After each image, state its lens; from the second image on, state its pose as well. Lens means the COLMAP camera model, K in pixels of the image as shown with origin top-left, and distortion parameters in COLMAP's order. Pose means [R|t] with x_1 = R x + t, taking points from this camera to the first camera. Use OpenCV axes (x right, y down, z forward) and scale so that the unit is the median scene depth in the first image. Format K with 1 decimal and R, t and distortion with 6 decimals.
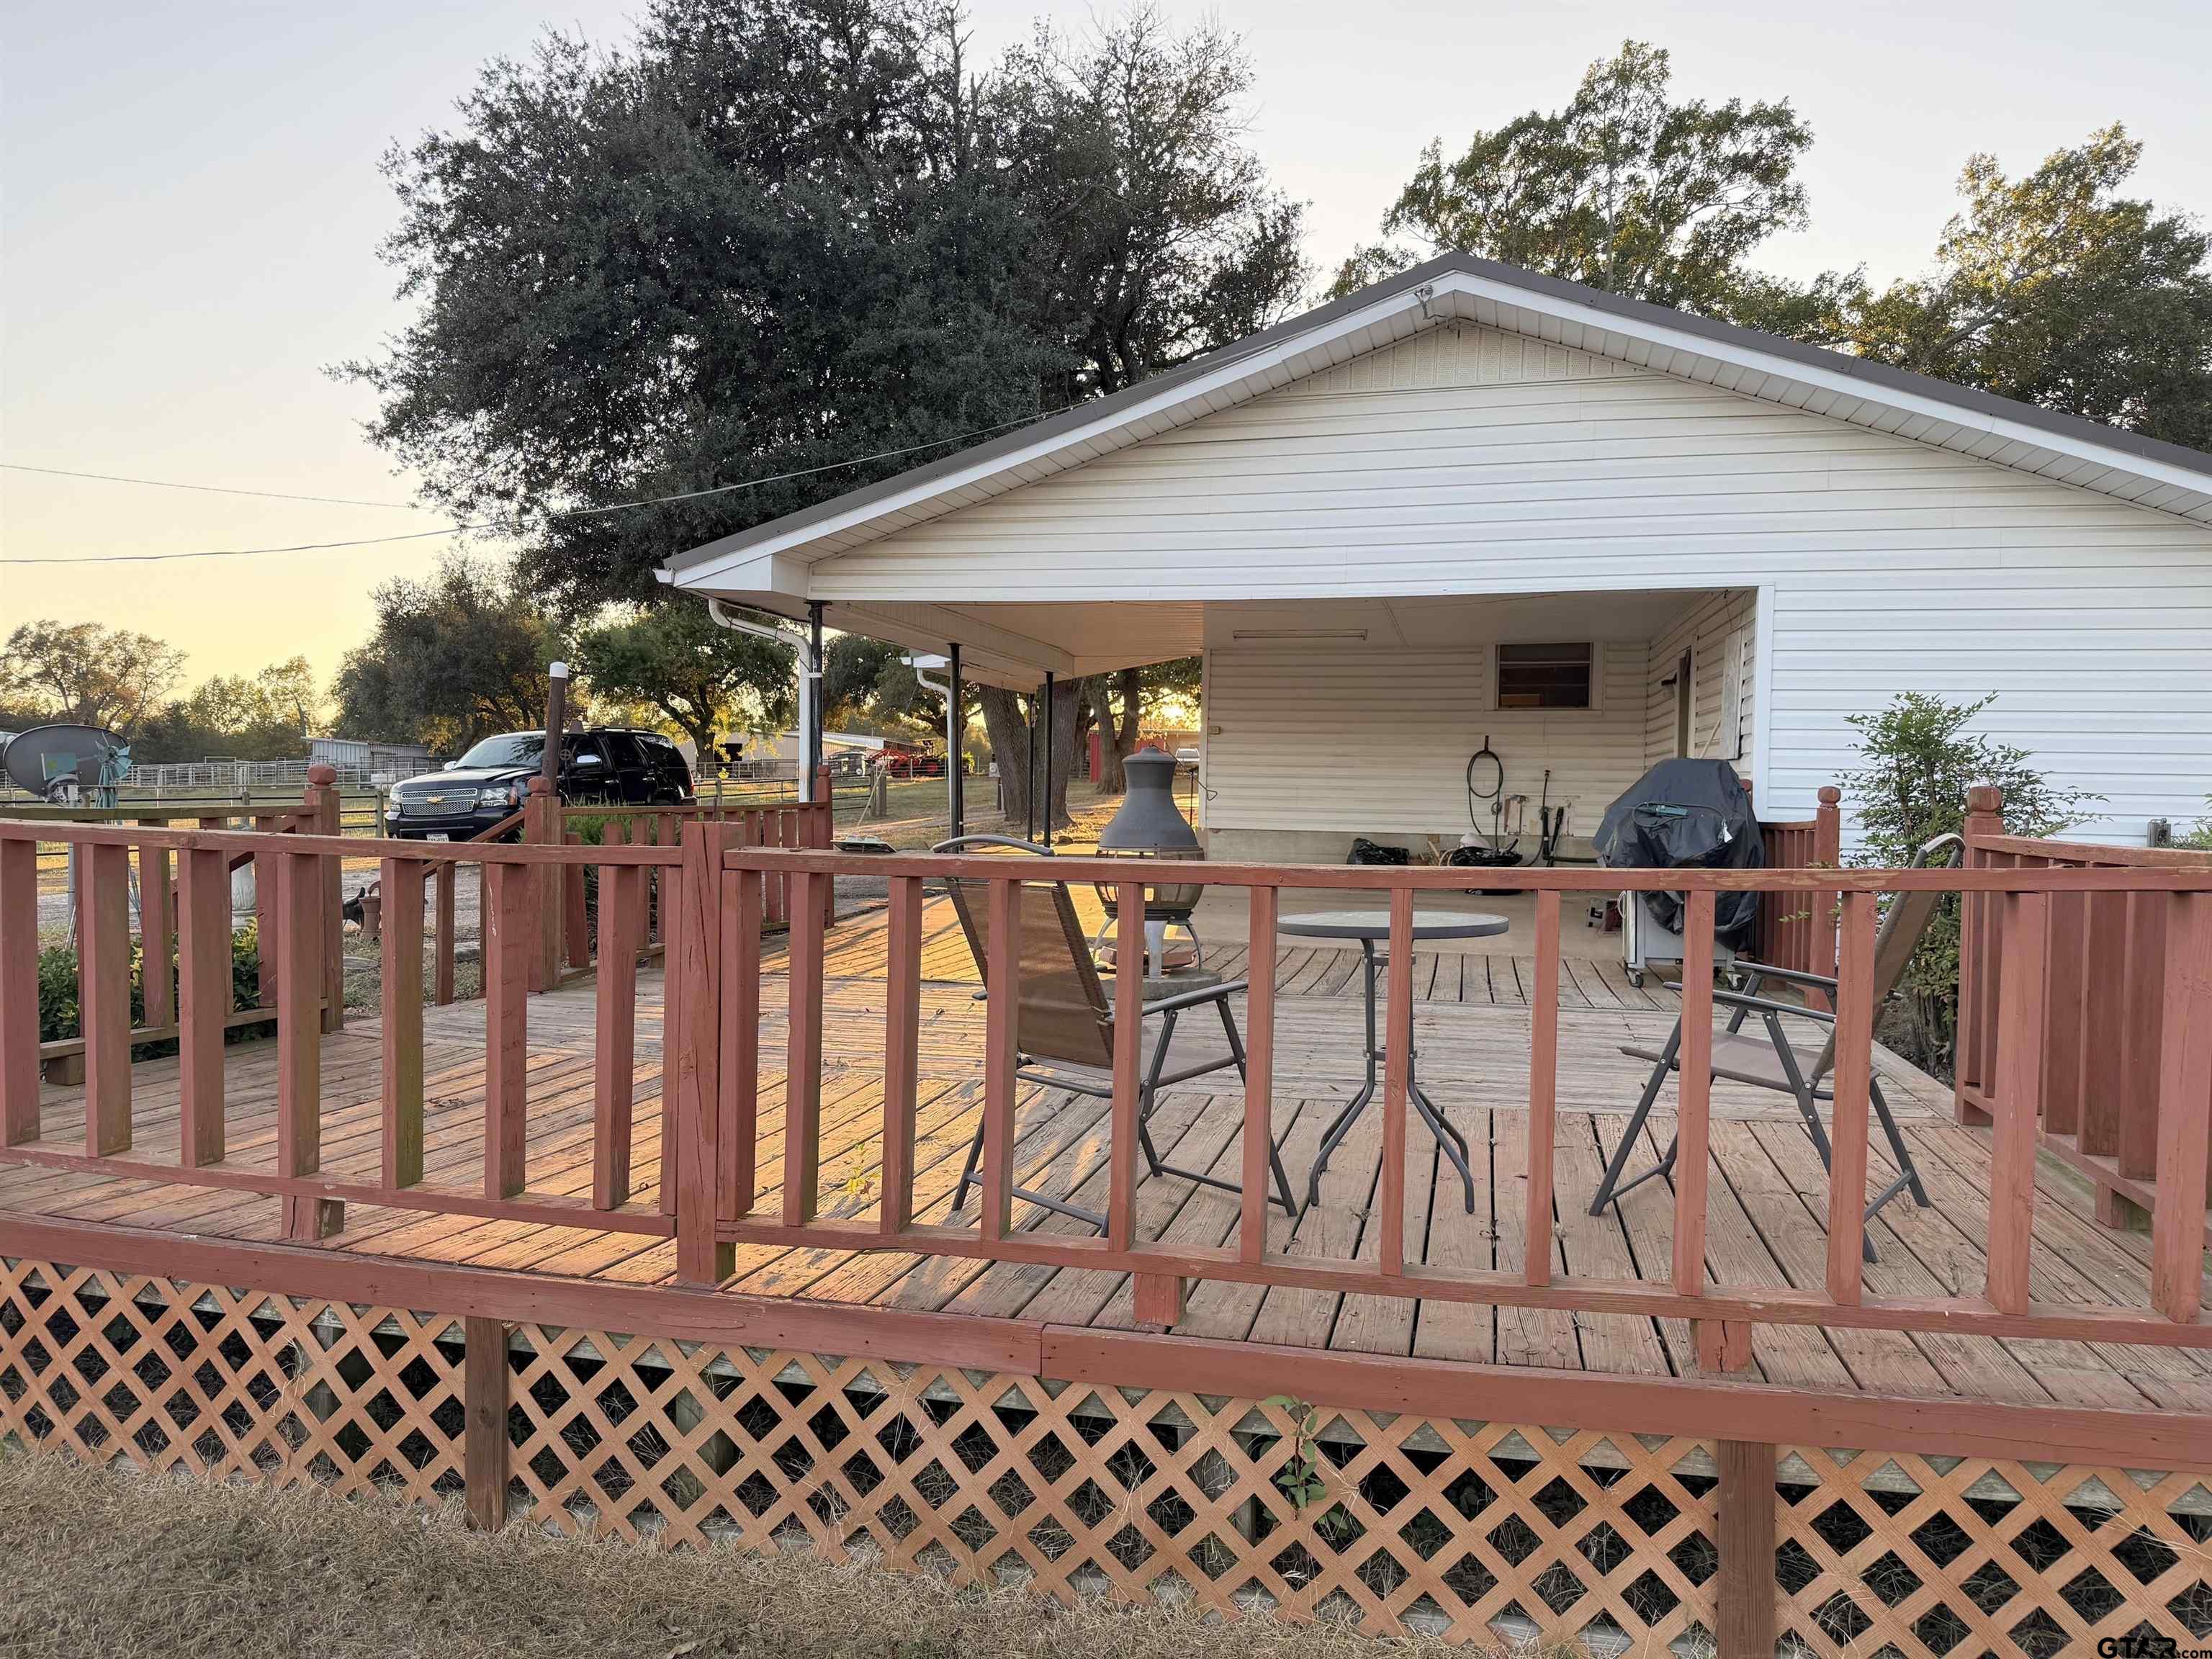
lens RADIAL K [[1514.9, 0, 1106.0], [0, 1514.9, 829.5], [0, 0, 1]] dist [0.008984, -0.027612]
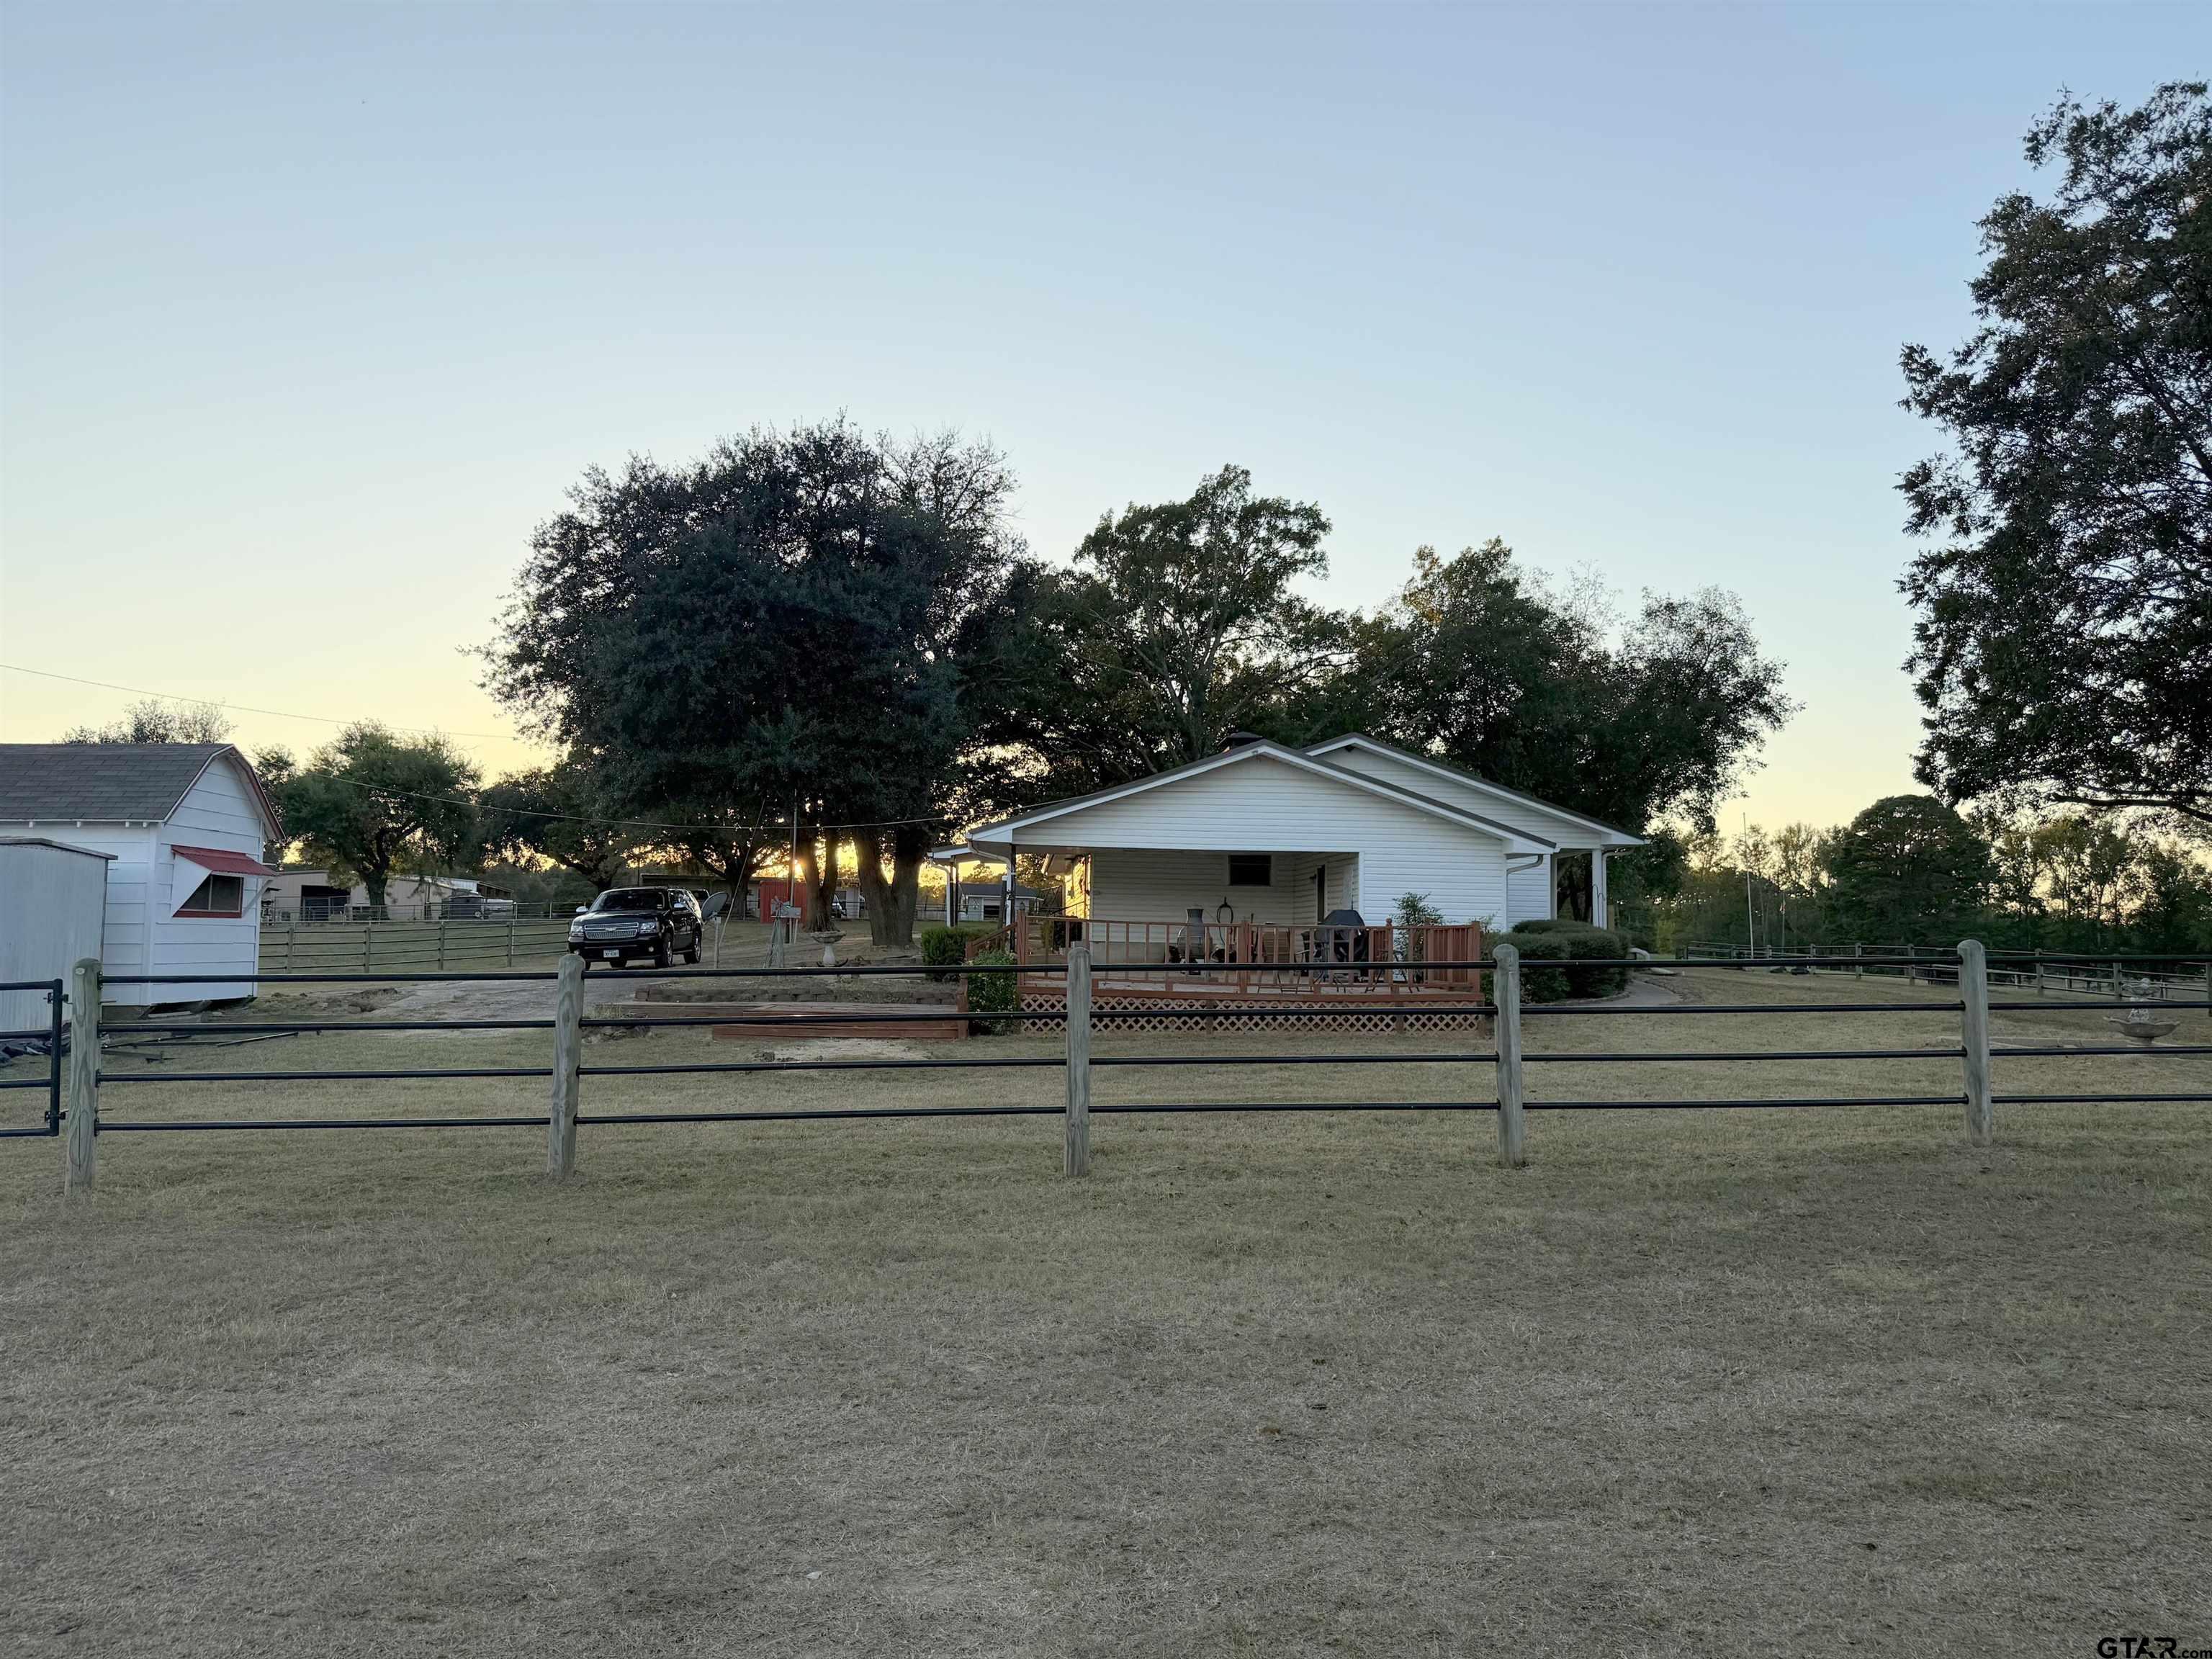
lens RADIAL K [[1514.9, 0, 1106.0], [0, 1514.9, 829.5], [0, 0, 1]] dist [0.008984, -0.027612]
pose [[0.953950, 0.026027, 0.298836, -0.237814], [0.003798, 0.995101, -0.098793, 0.023064], [-0.299943, 0.095378, 0.949177, -0.433481]]
